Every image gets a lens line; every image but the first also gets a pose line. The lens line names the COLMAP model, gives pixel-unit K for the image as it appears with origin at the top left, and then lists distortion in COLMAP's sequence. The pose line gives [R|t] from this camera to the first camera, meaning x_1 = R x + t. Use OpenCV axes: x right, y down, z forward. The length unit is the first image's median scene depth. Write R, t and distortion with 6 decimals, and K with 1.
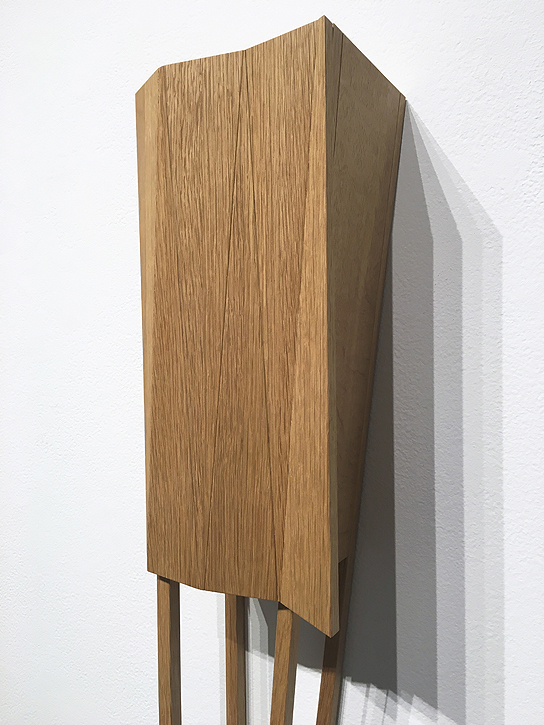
lens RADIAL K [[621.6, 0, 272.2], [0, 621.6, 362.8], [0, 0, 1]] dist [0.072437, -0.088938]
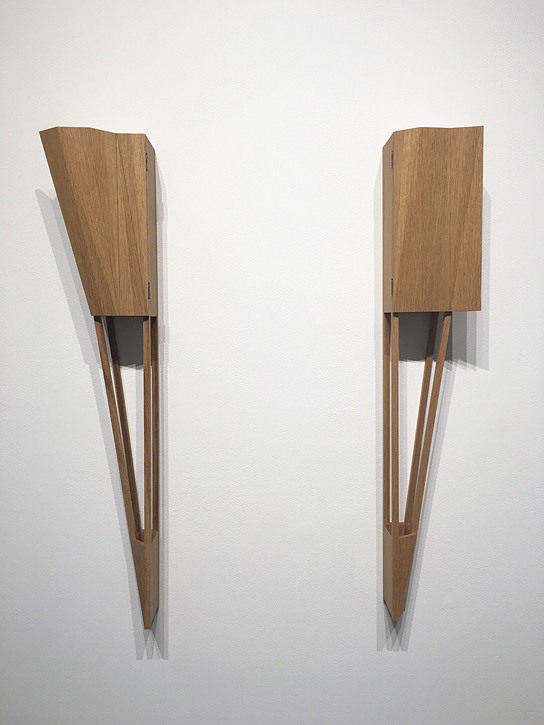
lens RADIAL K [[621.6, 0, 278.9], [0, 621.6, 365.1], [0, 0, 1]] dist [0.072437, -0.088938]
pose [[0.854913, -0.040543, 0.517185, -2.254673], [0.022461, 0.998899, 0.041177, 0.490546], [-0.518285, -0.023586, 0.854883, -1.159769]]
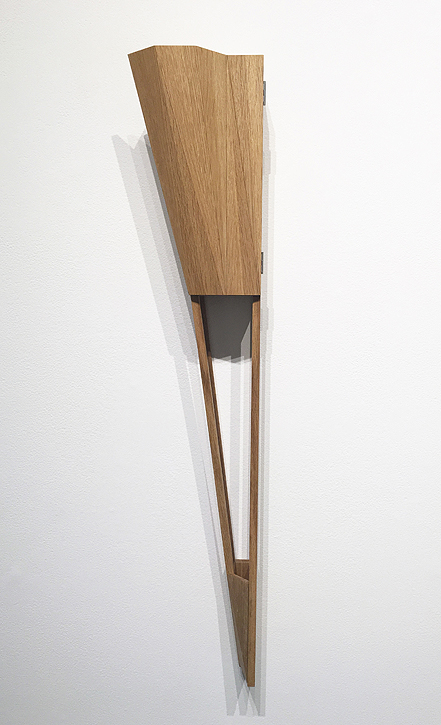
lens RADIAL K [[627.7, 0, 231.7], [0, 627.7, 371.4], [0, 0, 1]] dist [0.047390, -0.036003]
pose [[0.883412, -0.049379, 0.465988, -2.453050], [0.014390, 0.996822, 0.078349, 0.457358], [-0.468376, -0.062509, 0.881316, -0.211211]]
